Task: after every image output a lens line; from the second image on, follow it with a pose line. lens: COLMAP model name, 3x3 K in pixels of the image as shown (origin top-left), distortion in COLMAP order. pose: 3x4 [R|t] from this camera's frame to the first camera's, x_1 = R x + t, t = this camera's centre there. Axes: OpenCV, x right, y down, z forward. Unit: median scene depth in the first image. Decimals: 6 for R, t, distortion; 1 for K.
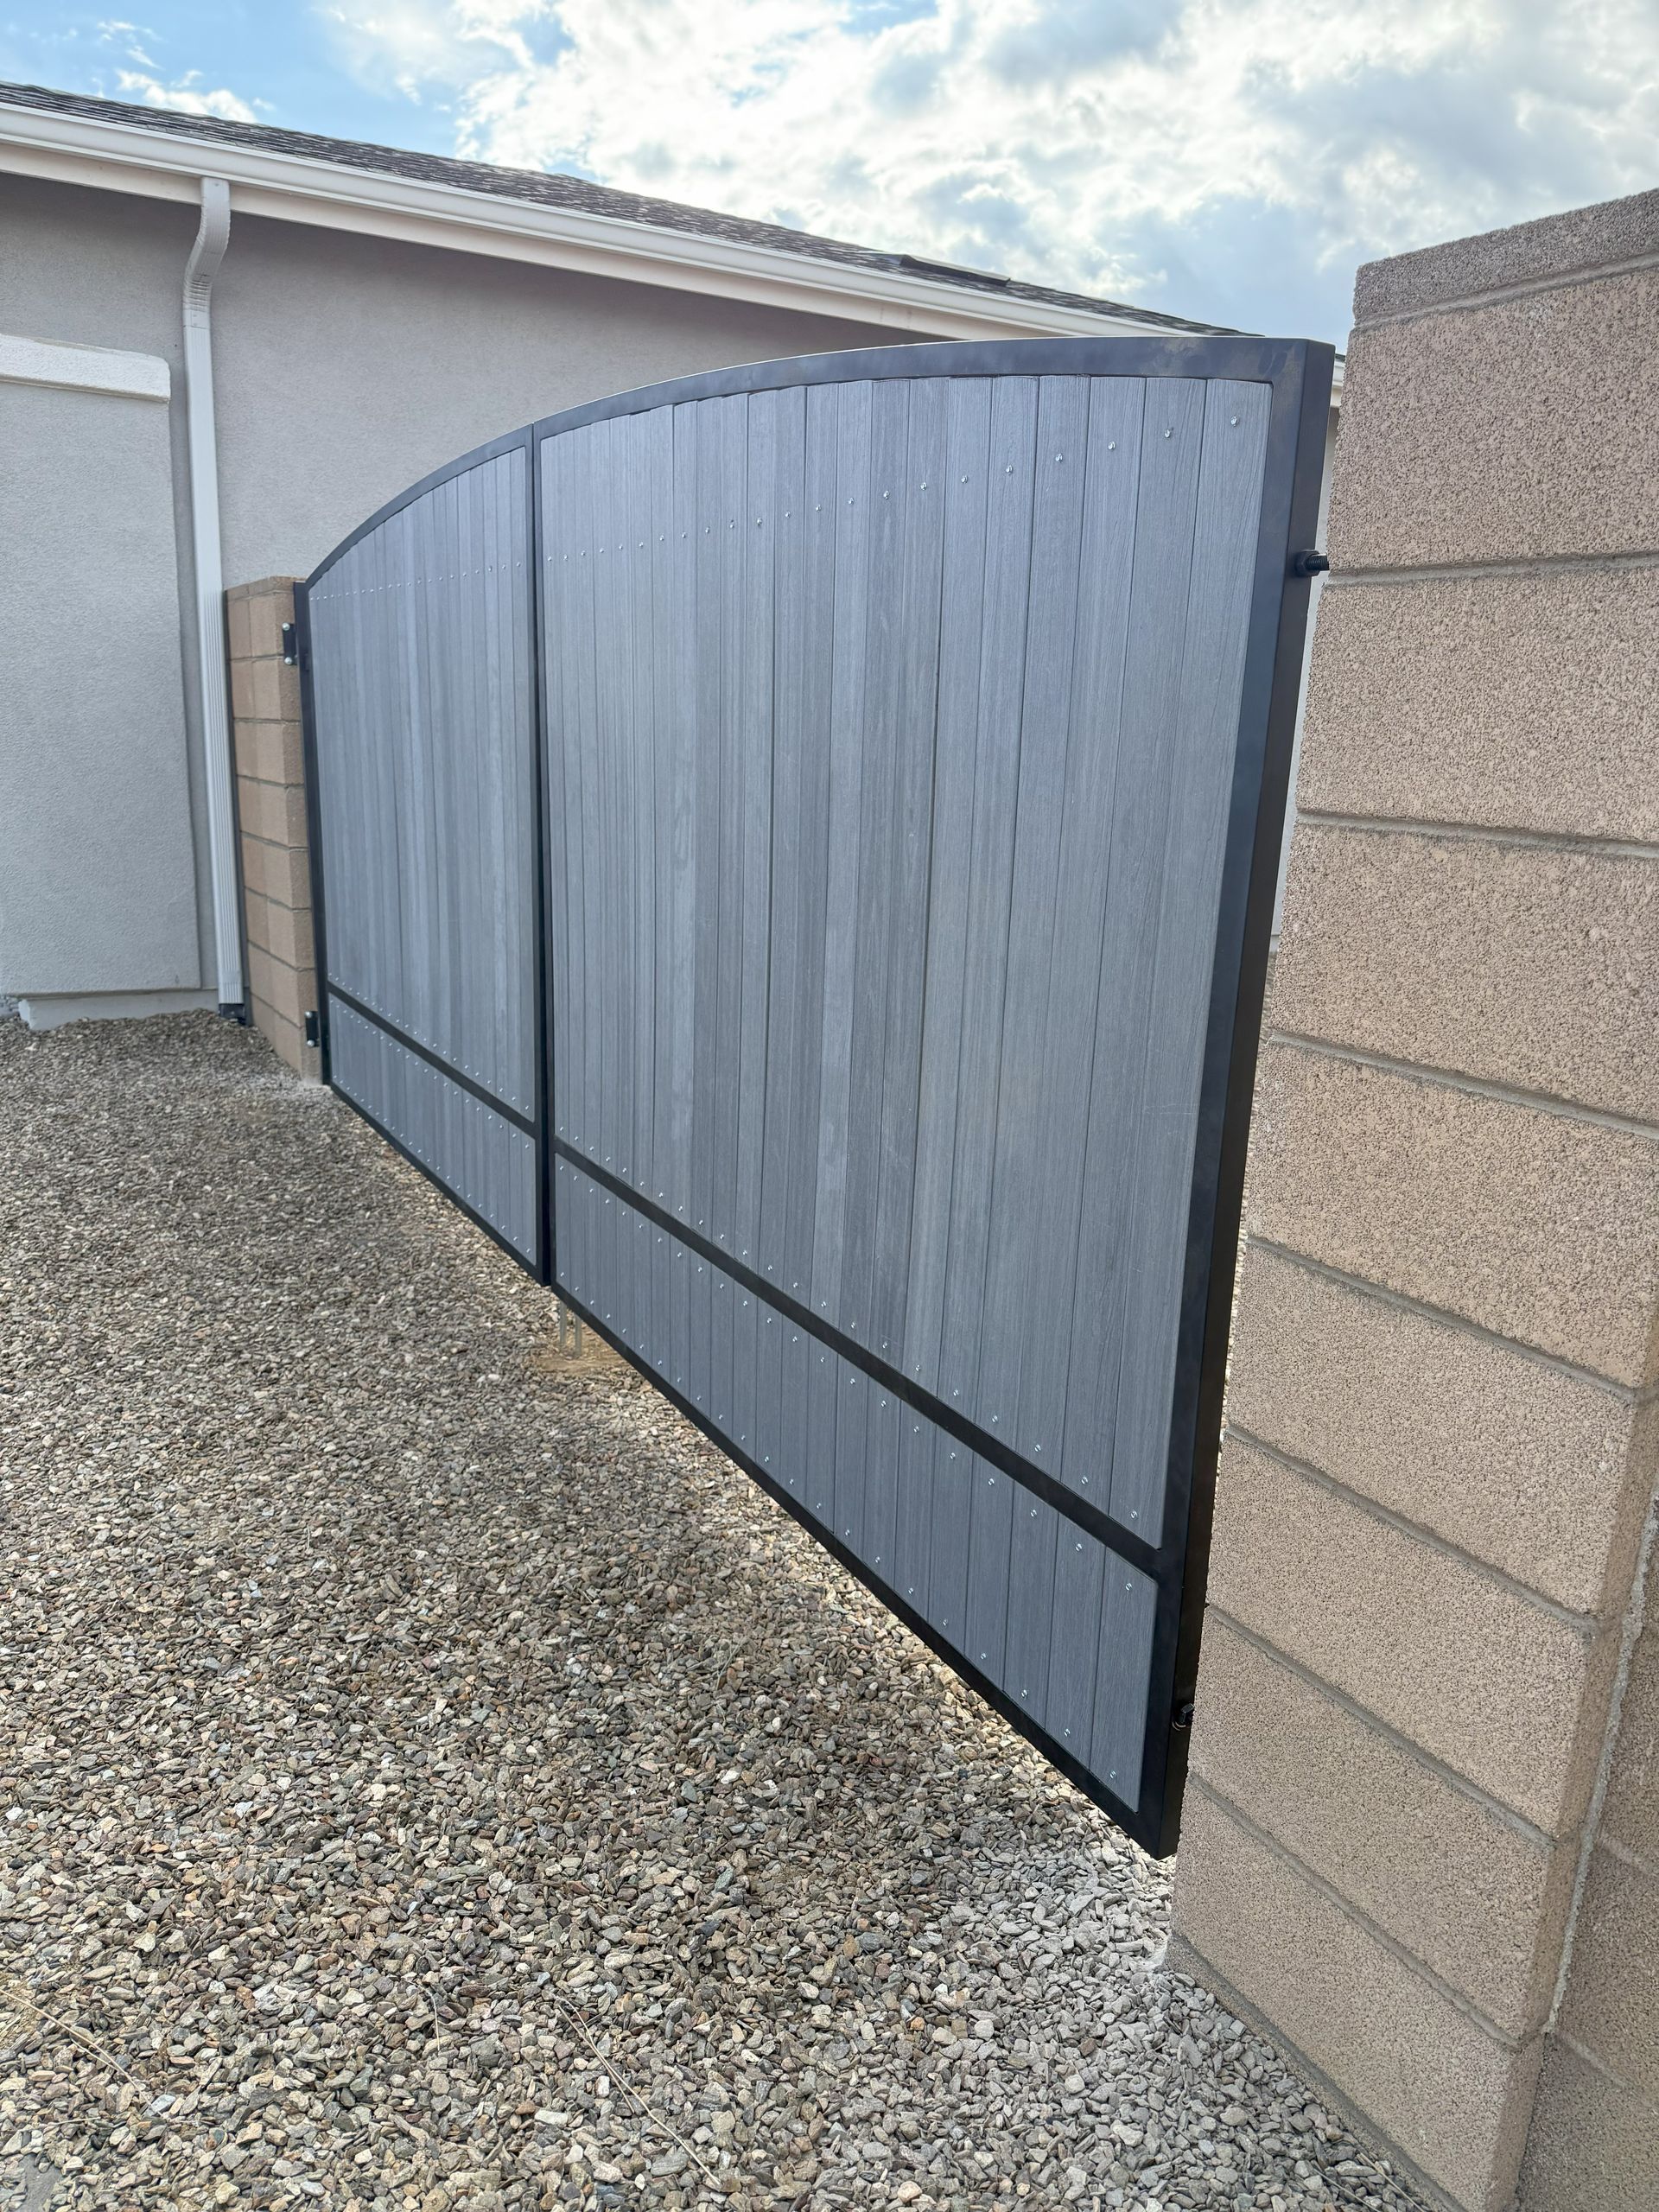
lens RADIAL K [[1557.5, 0, 829.5], [0, 1557.5, 1106.0], [0, 0, 1]] dist [0.001507, 0.002357]
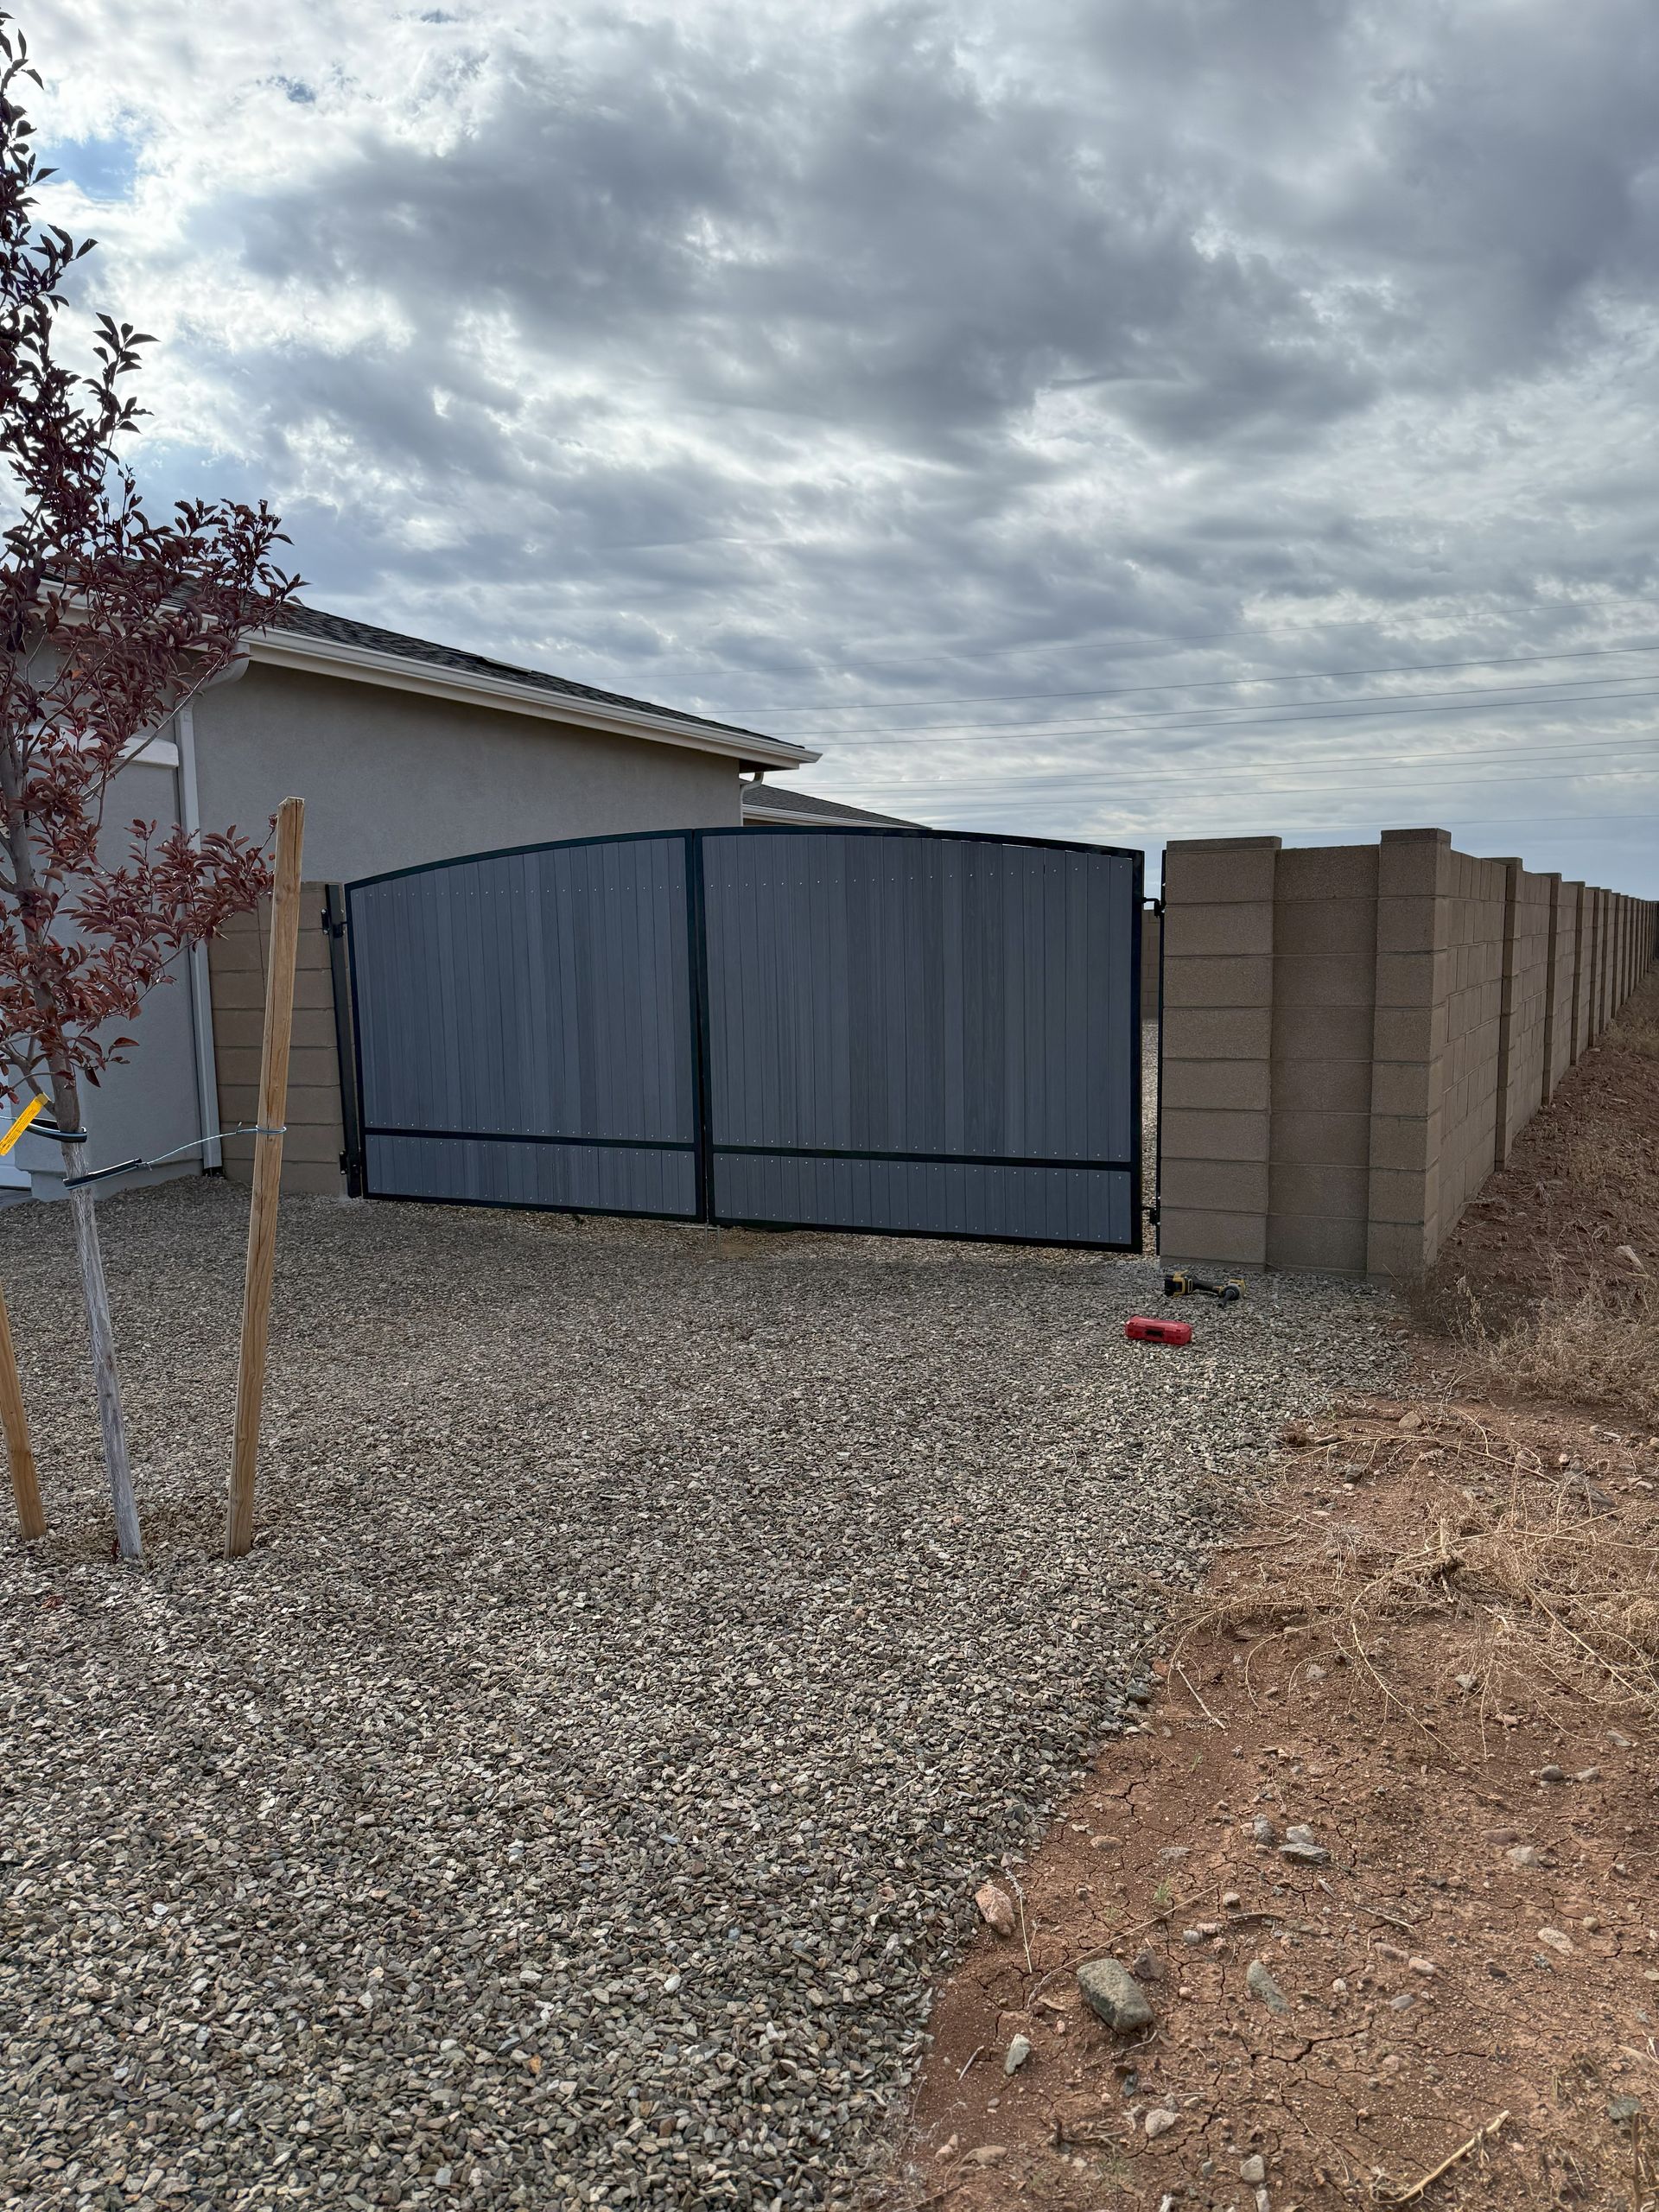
lens RADIAL K [[1557.5, 0, 829.5], [0, 1557.5, 1106.0], [0, 0, 1]] dist [0.001507, 0.002357]
pose [[0.826938, -0.109485, 0.551531, -1.190371], [0.182554, 0.980003, -0.079170, 0.160801], [-0.531834, 0.166153, 0.830389, -0.834806]]
